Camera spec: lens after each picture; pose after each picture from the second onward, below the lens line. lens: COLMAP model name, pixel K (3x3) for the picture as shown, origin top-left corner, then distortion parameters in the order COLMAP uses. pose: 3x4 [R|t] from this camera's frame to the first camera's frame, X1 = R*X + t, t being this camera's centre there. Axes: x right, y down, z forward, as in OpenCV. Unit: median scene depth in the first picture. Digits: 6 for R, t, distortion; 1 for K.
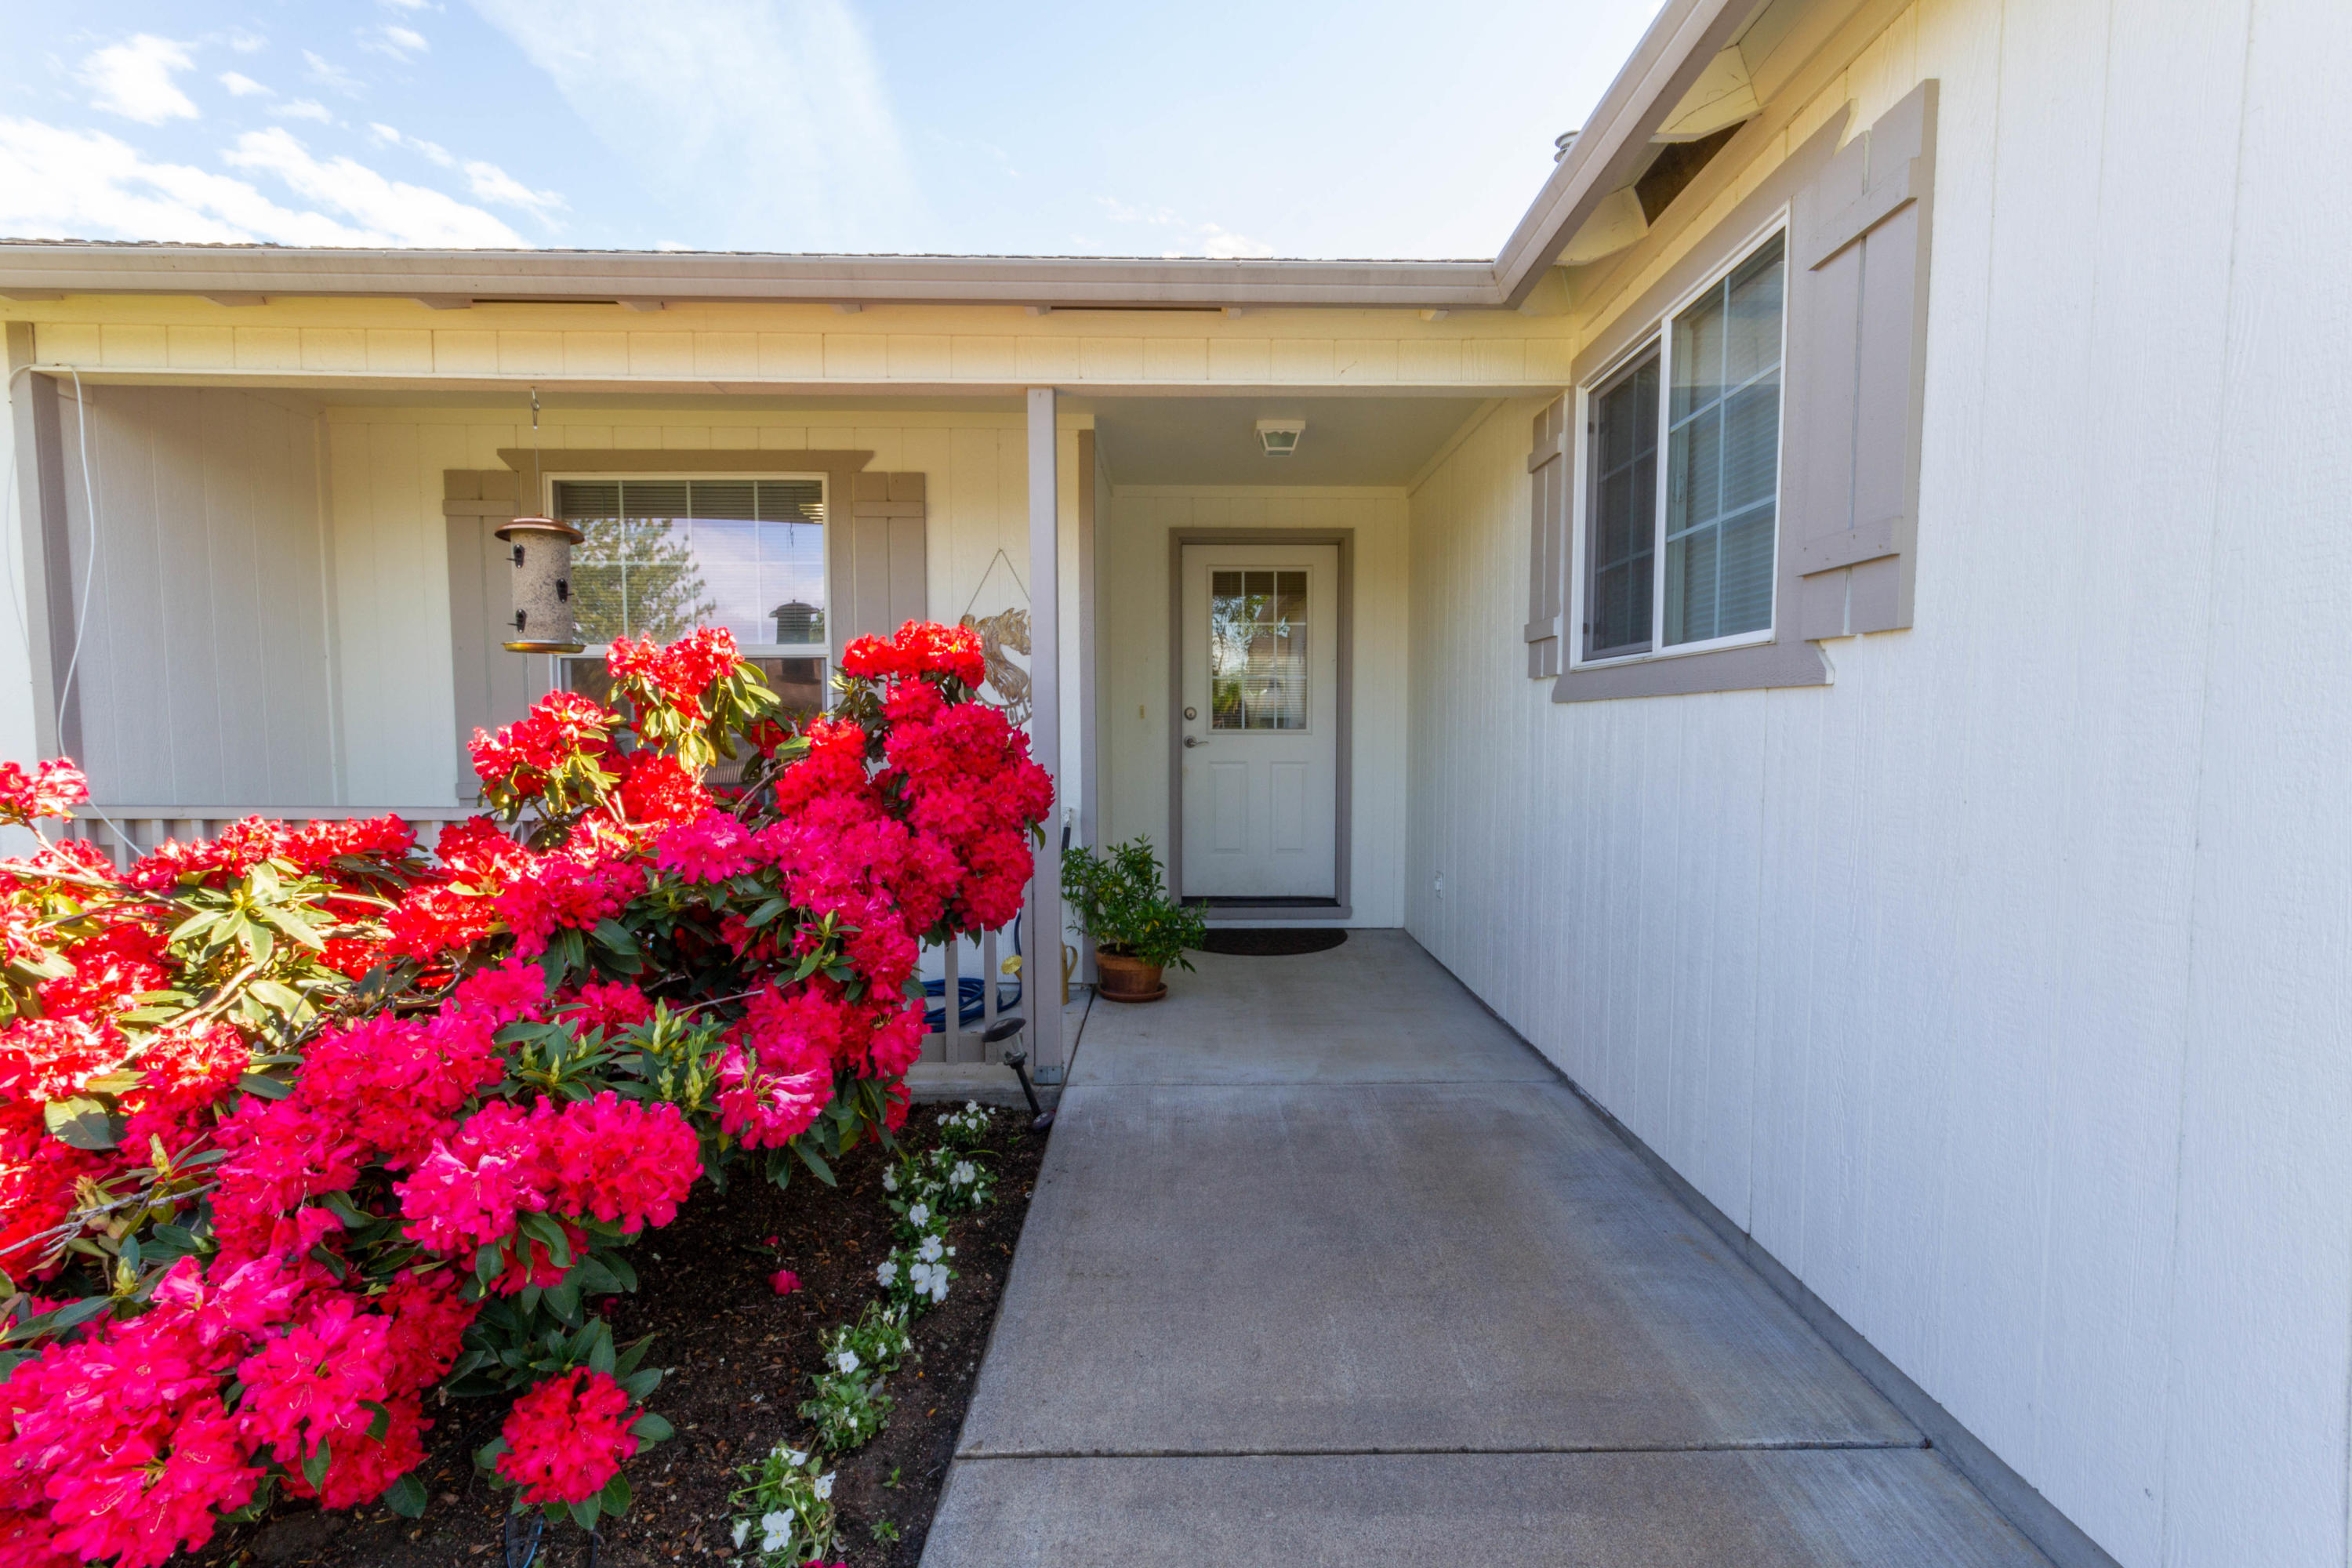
lens RADIAL K [[1085.2, 0, 1201.5], [0, 1085.2, 797.7], [0, 0, 1]] dist [0.010774, 0.001474]
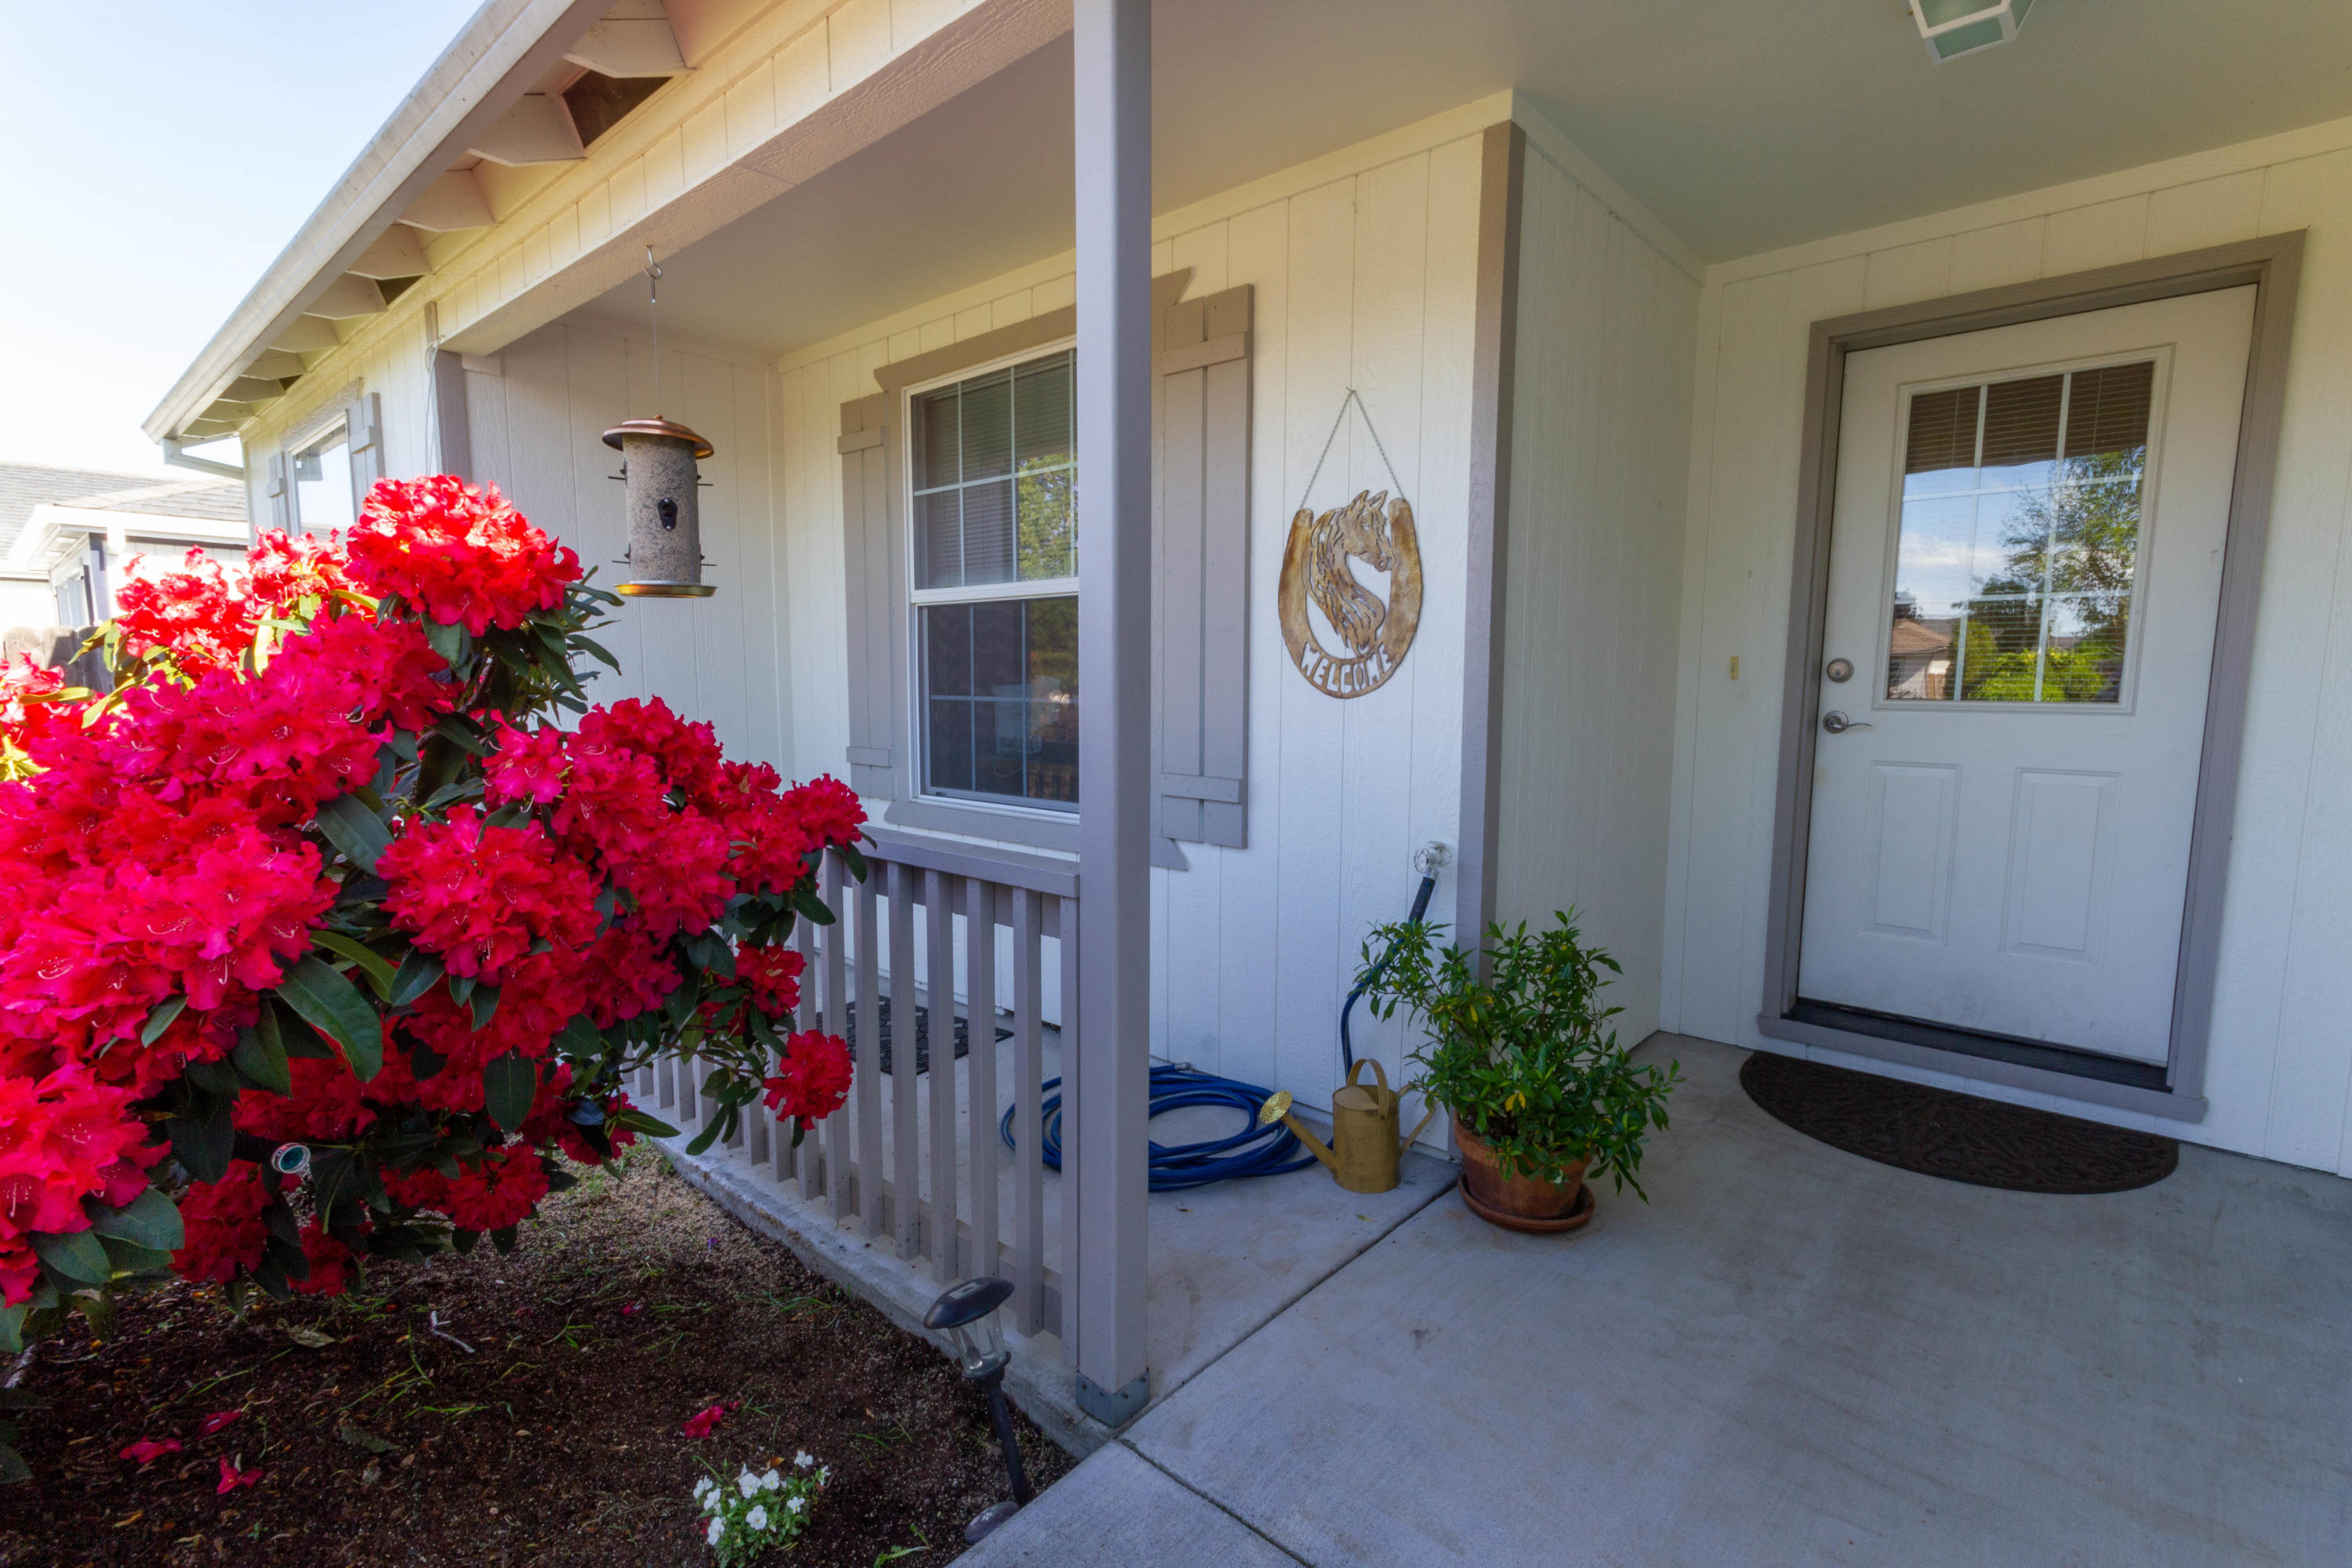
lens RADIAL K [[1085.2, 0, 1201.5], [0, 1085.2, 797.7], [0, 0, 1]] dist [0.010774, 0.001474]
pose [[0.744066, 0.079649, -0.663341, 0.156808], [-0.050055, 0.996724, 0.063533, -0.042973], [0.666228, -0.014069, 0.745615, 0.500232]]
